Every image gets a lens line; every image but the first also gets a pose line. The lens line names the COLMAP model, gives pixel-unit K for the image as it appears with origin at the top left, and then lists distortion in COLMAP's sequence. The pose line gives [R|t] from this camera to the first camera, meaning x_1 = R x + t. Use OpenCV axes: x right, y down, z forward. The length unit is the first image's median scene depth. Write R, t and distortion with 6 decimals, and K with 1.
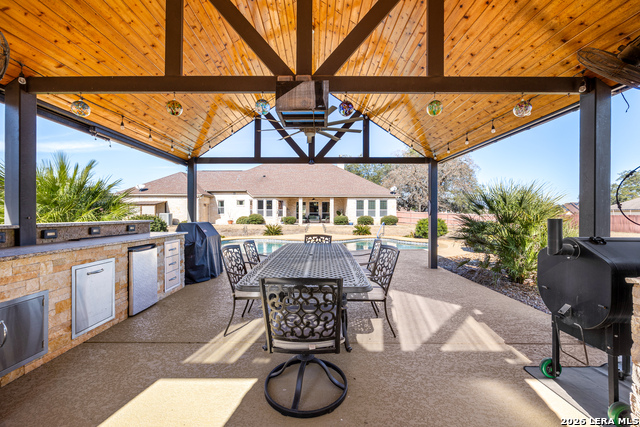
lens RADIAL K [[248.4, 0, 316.7], [0, 248.4, 214.8], [0, 0, 1]] dist [-0.004232, 0.000121]
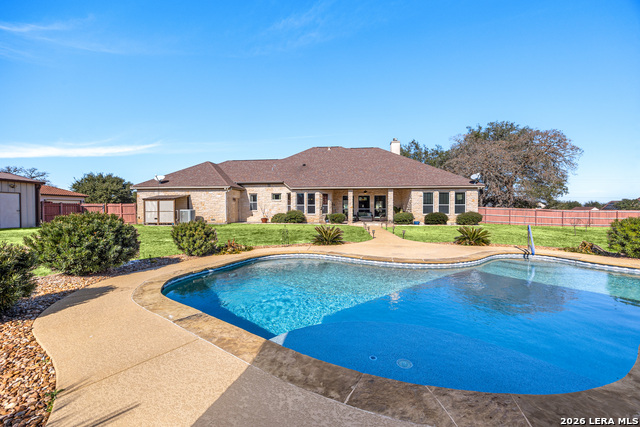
lens RADIAL K [[248.4, 0, 324.3], [0, 248.4, 213.4], [0, 0, 1]] dist [-0.004232, 0.000121]
pose [[0.995919, -0.000155, -0.090253, -0.076678], [0.001193, 0.999934, 0.011444, -0.002324], [0.090245, -0.011505, 0.995853, 0.200557]]
